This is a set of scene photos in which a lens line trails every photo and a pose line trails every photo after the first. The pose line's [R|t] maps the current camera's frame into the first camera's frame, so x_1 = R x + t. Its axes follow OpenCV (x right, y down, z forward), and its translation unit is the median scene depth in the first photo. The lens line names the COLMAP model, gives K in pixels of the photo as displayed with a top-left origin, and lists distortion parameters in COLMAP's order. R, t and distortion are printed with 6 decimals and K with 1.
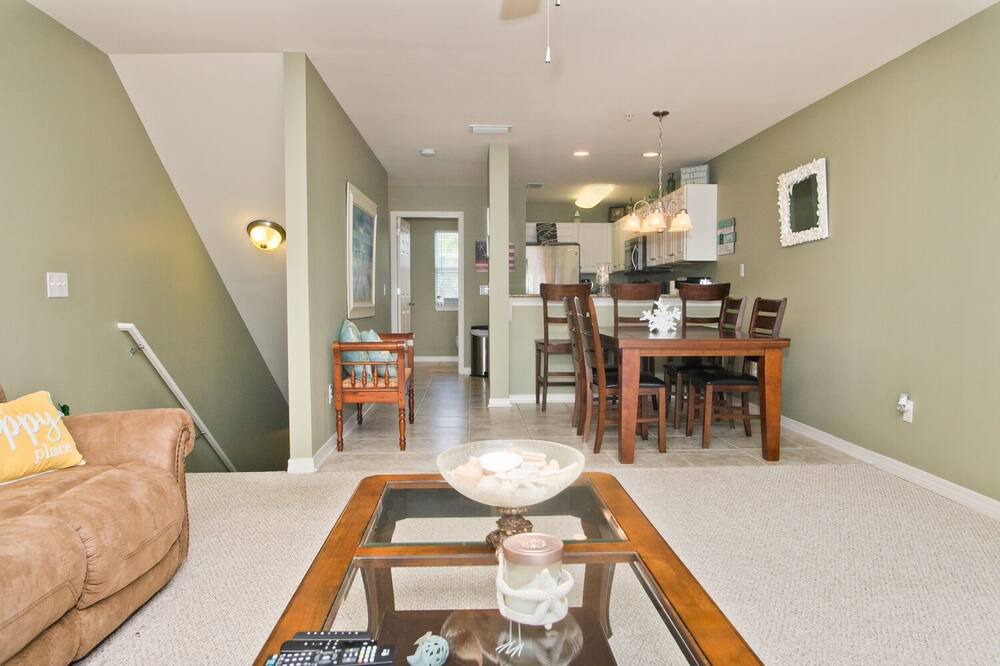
lens RADIAL K [[692.3, 0, 500.0], [0, 692.3, 333.0], [0, 0, 1]] dist [-0.037362, -0.000649]
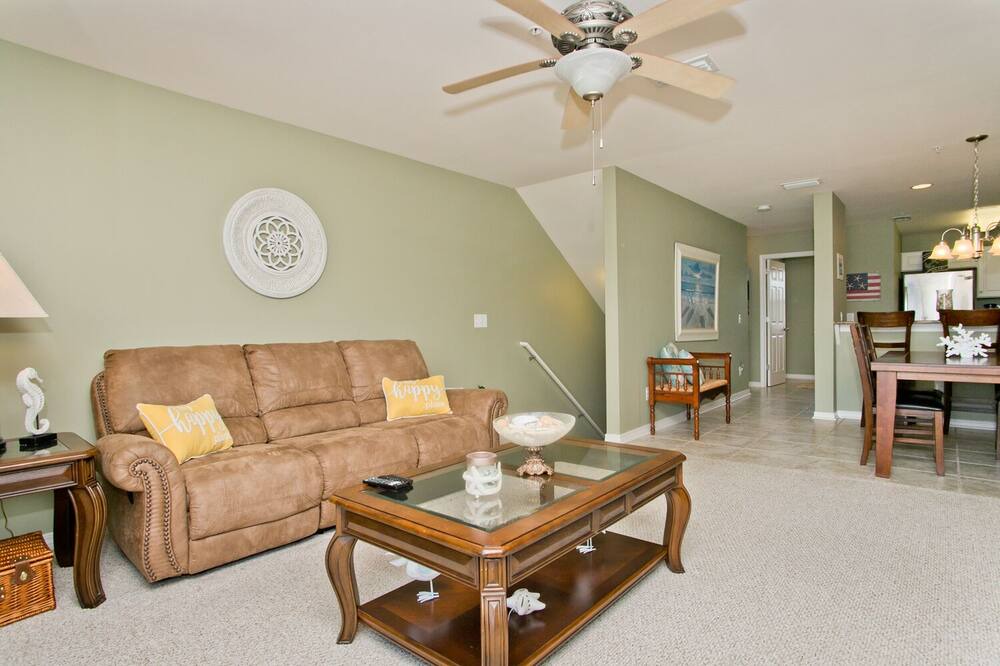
lens RADIAL K [[537.1, 0, 500.0], [0, 537.1, 333.0], [0, 0, 1]] dist [-0.035294, 0.025010]
pose [[0.735708, 0.000434, -0.677298, 0.257842], [-0.024796, 0.999347, -0.026294, -0.000553], [0.676844, 0.036139, 0.735239, -0.021970]]
